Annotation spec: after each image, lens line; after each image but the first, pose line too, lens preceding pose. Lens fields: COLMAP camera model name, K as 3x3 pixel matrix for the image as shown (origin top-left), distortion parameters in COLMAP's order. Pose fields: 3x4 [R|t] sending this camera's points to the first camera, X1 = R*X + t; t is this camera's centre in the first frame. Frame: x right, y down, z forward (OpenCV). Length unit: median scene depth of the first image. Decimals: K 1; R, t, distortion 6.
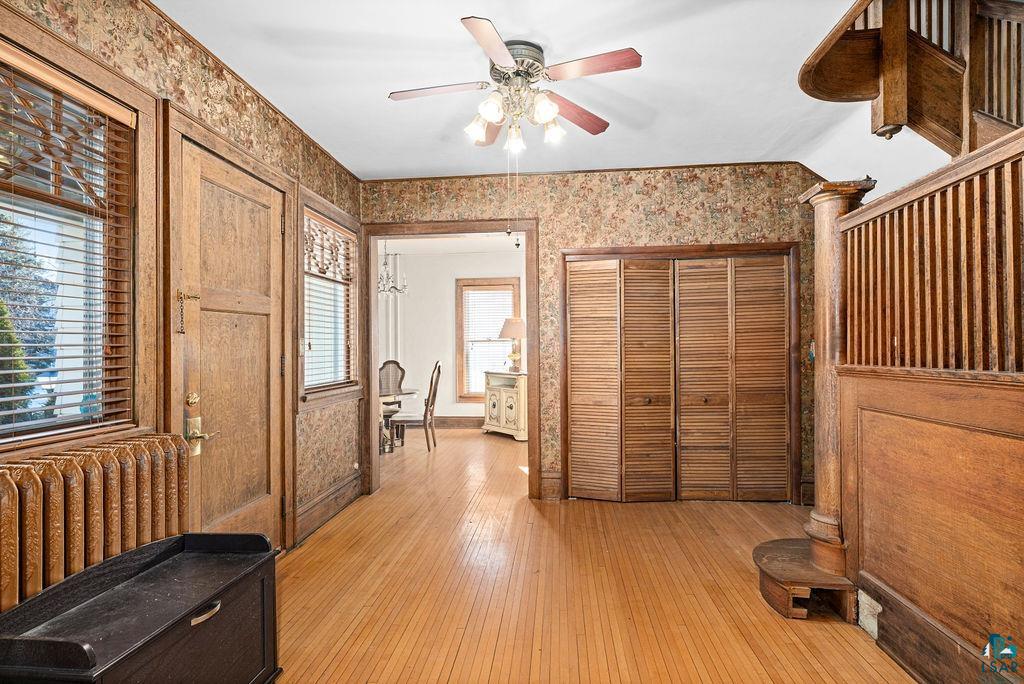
lens RADIAL K [[493.0, 0, 511.5], [0, 493.0, 346.8], [0, 0, 1]] dist [0.011399, 0.000275]
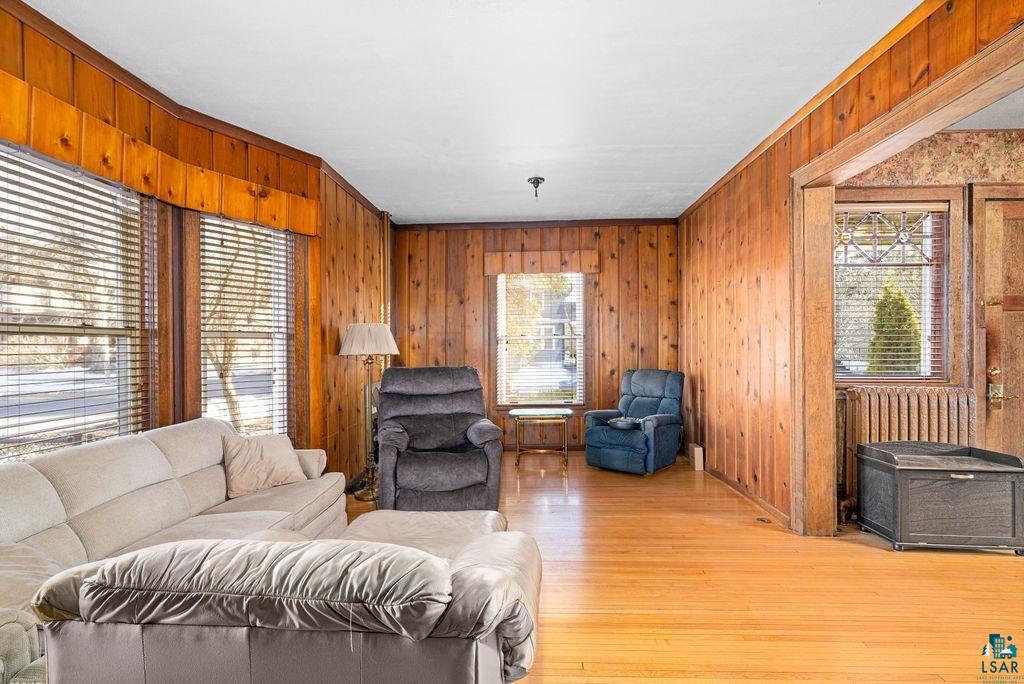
lens RADIAL K [[493.0, 0, 512.2], [0, 493.0, 346.9], [0, 0, 1]] dist [0.011399, 0.000275]
pose [[0.050188, 0.002049, -0.998738, 0.959179], [0.006852, 0.999974, 0.002396, 0.020461], [0.998716, -0.006964, 0.050173, -0.645975]]
